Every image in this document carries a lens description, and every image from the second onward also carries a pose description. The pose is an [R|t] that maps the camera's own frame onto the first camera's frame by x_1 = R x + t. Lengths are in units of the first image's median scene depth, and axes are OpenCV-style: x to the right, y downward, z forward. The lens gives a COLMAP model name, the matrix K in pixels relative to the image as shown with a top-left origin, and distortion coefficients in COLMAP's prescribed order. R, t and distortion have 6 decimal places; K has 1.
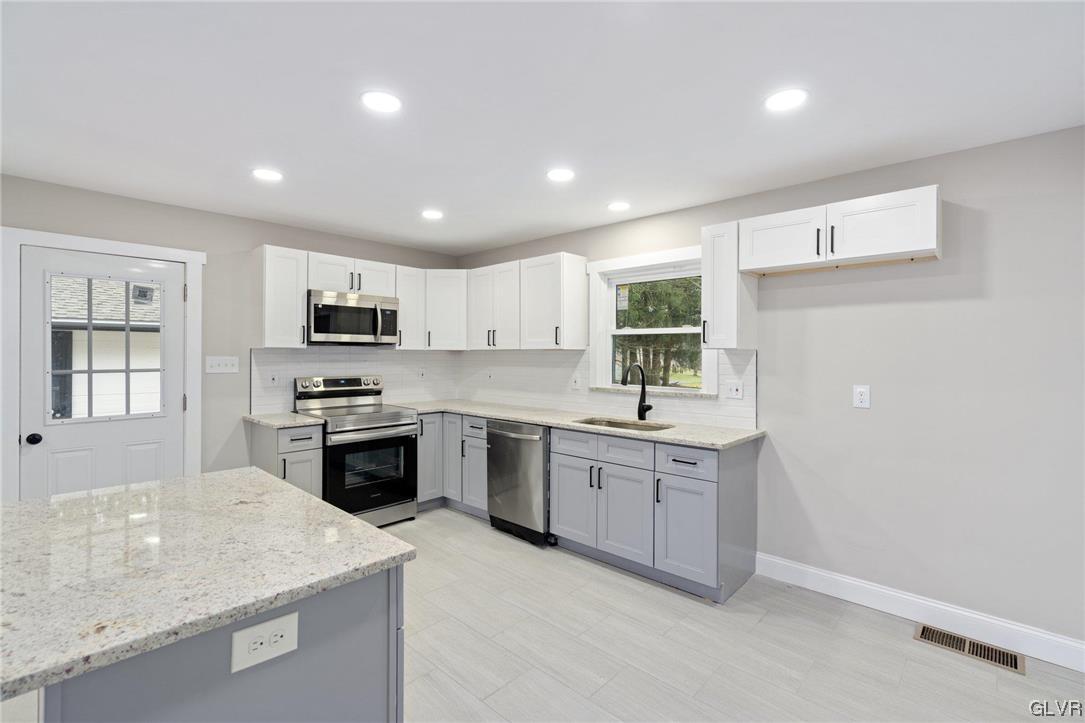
lens RADIAL K [[488.5, 0, 541.8], [0, 488.5, 352.2], [0, 0, 1]] dist [-0.005636, -0.000136]
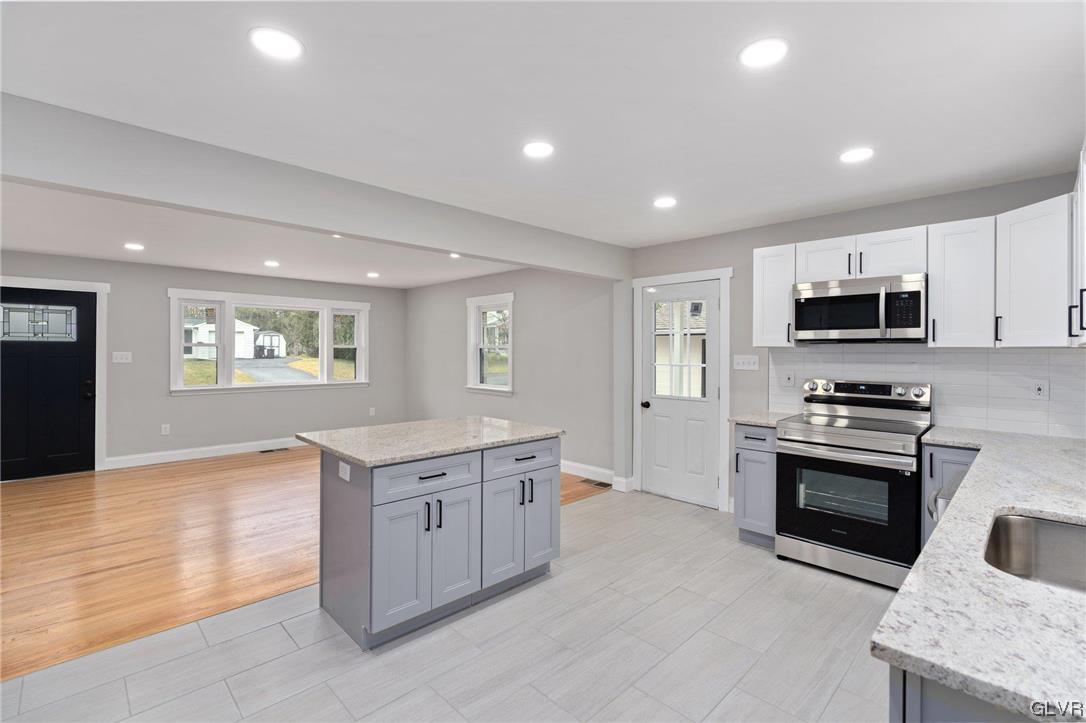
lens RADIAL K [[489.0, 0, 542.3], [0, 489.0, 352.2], [0, 0, 1]] dist [-0.005636, -0.000136]
pose [[-0.042838, -0.001184, -0.999081, 0.484383], [-0.001425, 0.999998, -0.001124, 0.003631], [0.999081, 0.001376, -0.042840, 0.564563]]
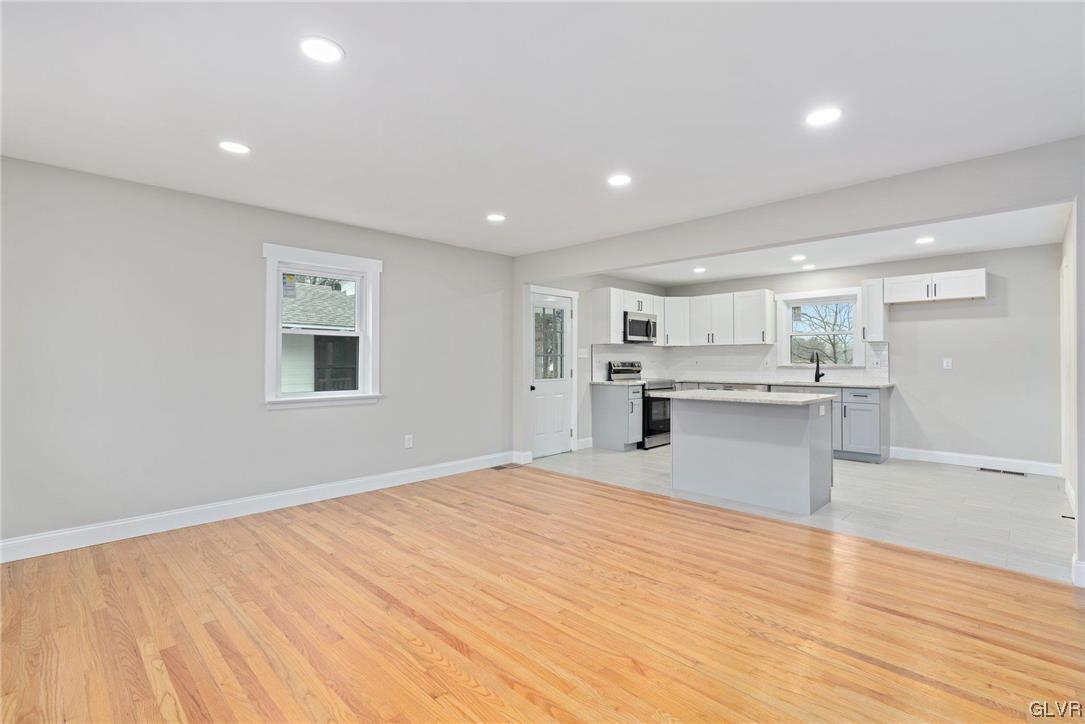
lens RADIAL K [[496.8, 0, 547.0], [0, 496.8, 355.0], [0, 0, 1]] dist [-0.001656, 0.000165]
pose [[0.999872, -0.005881, -0.014854, -0.748431], [0.005815, 0.999973, -0.004507, 0.039188], [0.014880, 0.004421, 0.999880, -0.837127]]
